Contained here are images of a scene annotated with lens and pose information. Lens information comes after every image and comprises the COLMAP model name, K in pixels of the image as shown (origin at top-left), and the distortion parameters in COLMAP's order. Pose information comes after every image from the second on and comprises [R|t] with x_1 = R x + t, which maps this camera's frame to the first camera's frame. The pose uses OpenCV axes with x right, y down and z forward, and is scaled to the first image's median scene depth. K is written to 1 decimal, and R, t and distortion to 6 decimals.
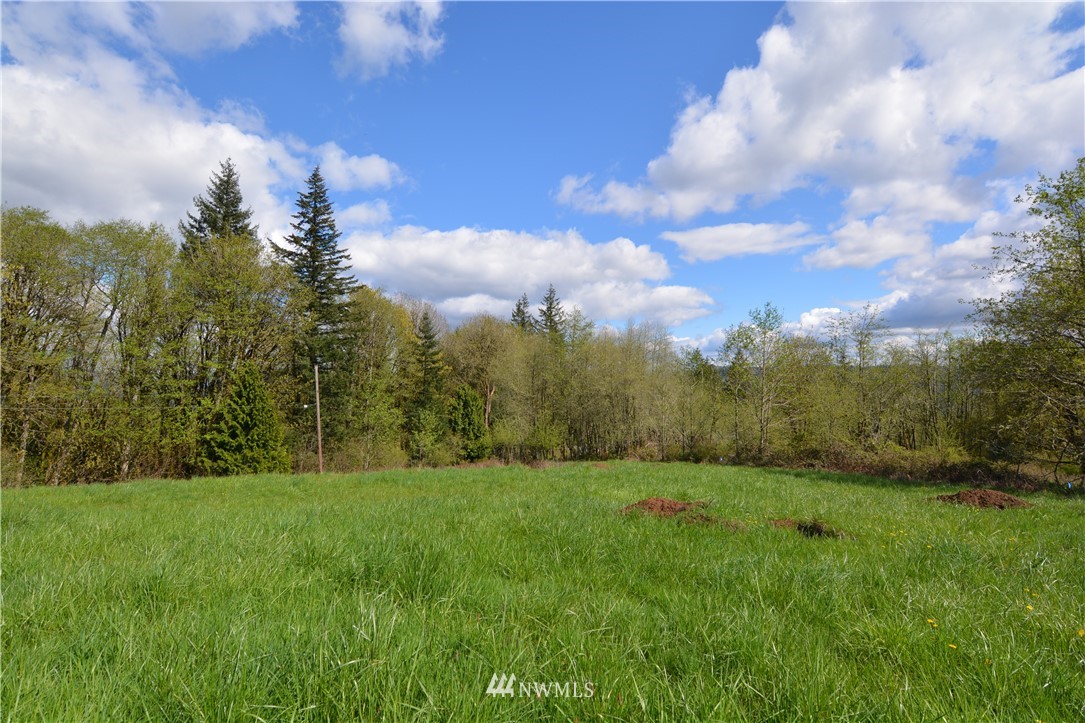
lens RADIAL K [[559.1, 0, 533.9], [0, 559.1, 353.9], [0, 0, 1]] dist [-0.003805, -0.012522]
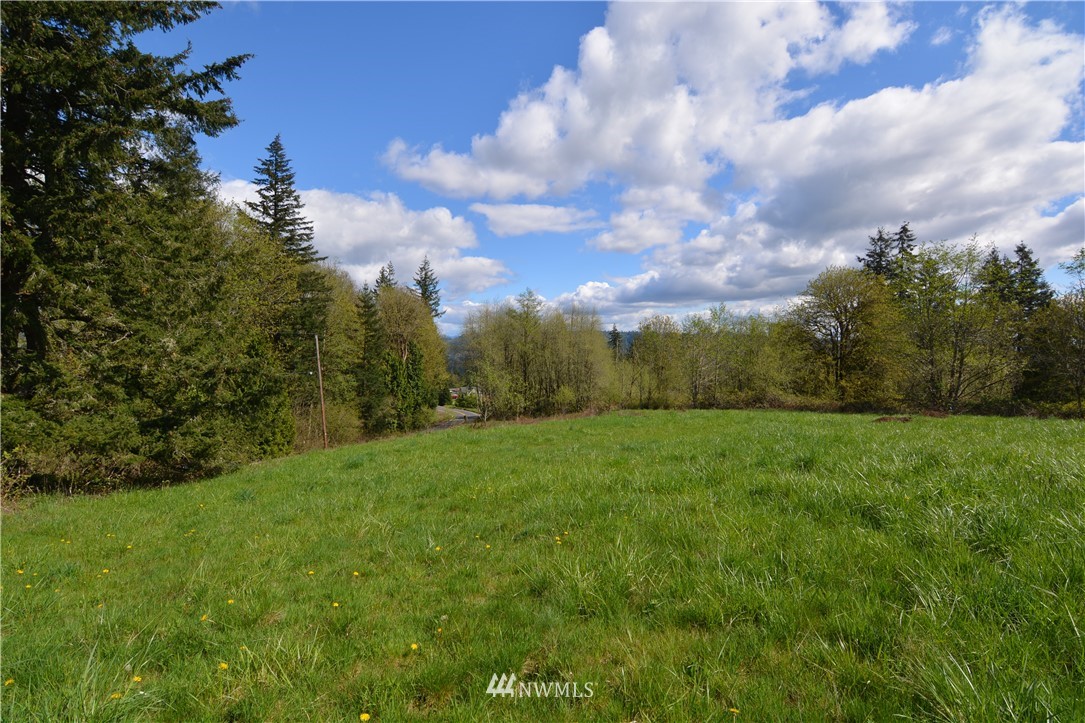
lens RADIAL K [[524.4, 0, 537.2], [0, 524.4, 360.0], [0, 0, 1]] dist [-0.008944, -0.009967]
pose [[0.928245, -0.003589, 0.371952, -0.304811], [-0.027492, 0.996557, 0.078224, -0.017752], [-0.370952, -0.082836, 0.924950, -0.074735]]
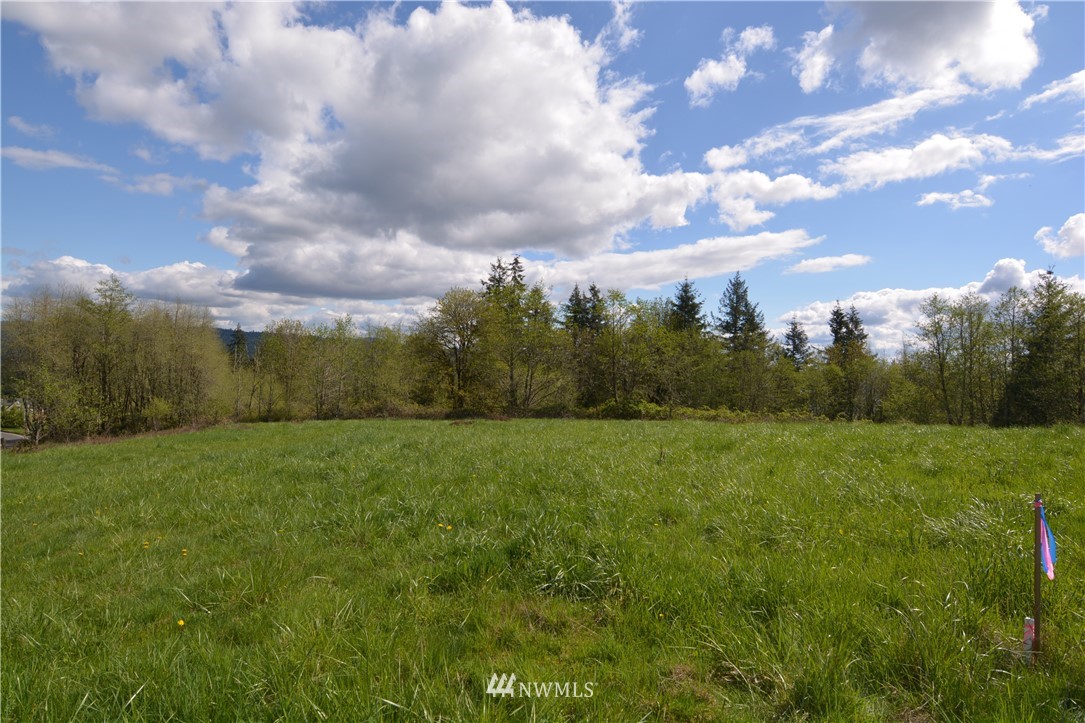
lens RADIAL K [[559.1, 0, 538.7], [0, 559.1, 359.0], [0, 0, 1]] dist [-0.003805, -0.012522]
pose [[0.527005, 0.027831, 0.849406, -0.324480], [-0.091539, 0.995508, 0.024177, -0.029028], [-0.844918, -0.090496, 0.527185, -0.143945]]
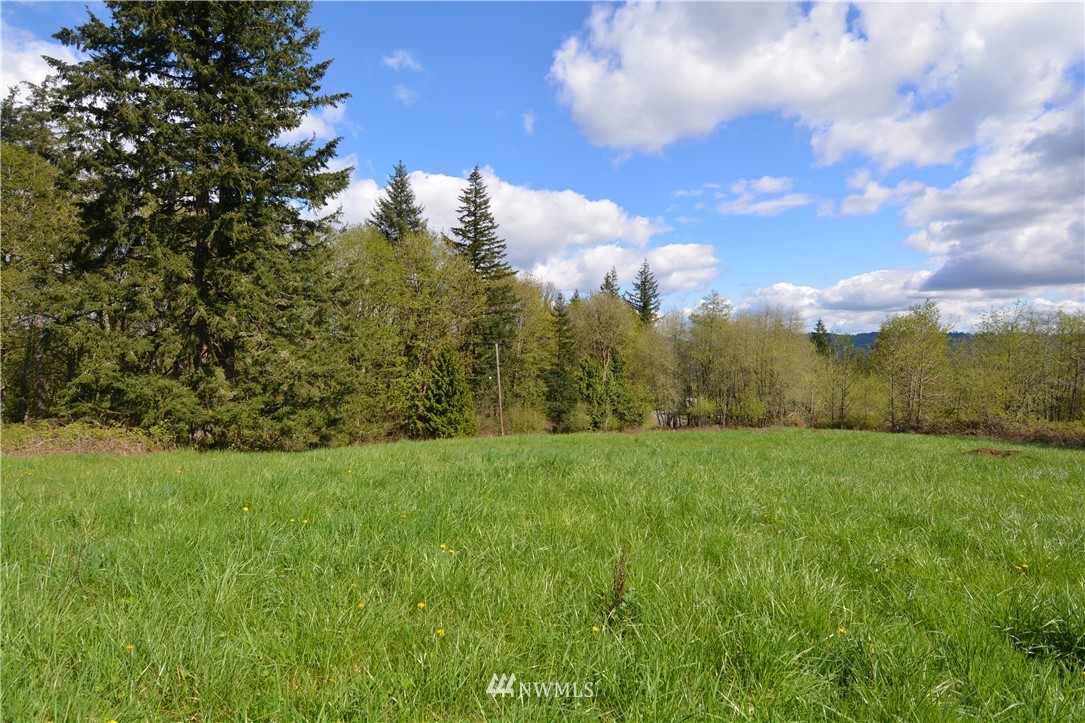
lens RADIAL K [[559.1, 0, 538.6], [0, 559.1, 360.7], [0, 0, 1]] dist [-0.003805, -0.012522]
pose [[0.996456, 0.007312, -0.083796, -0.165369], [-0.001052, 0.997220, 0.074504, -0.025786], [0.084108, -0.074152, 0.993694, -0.142133]]
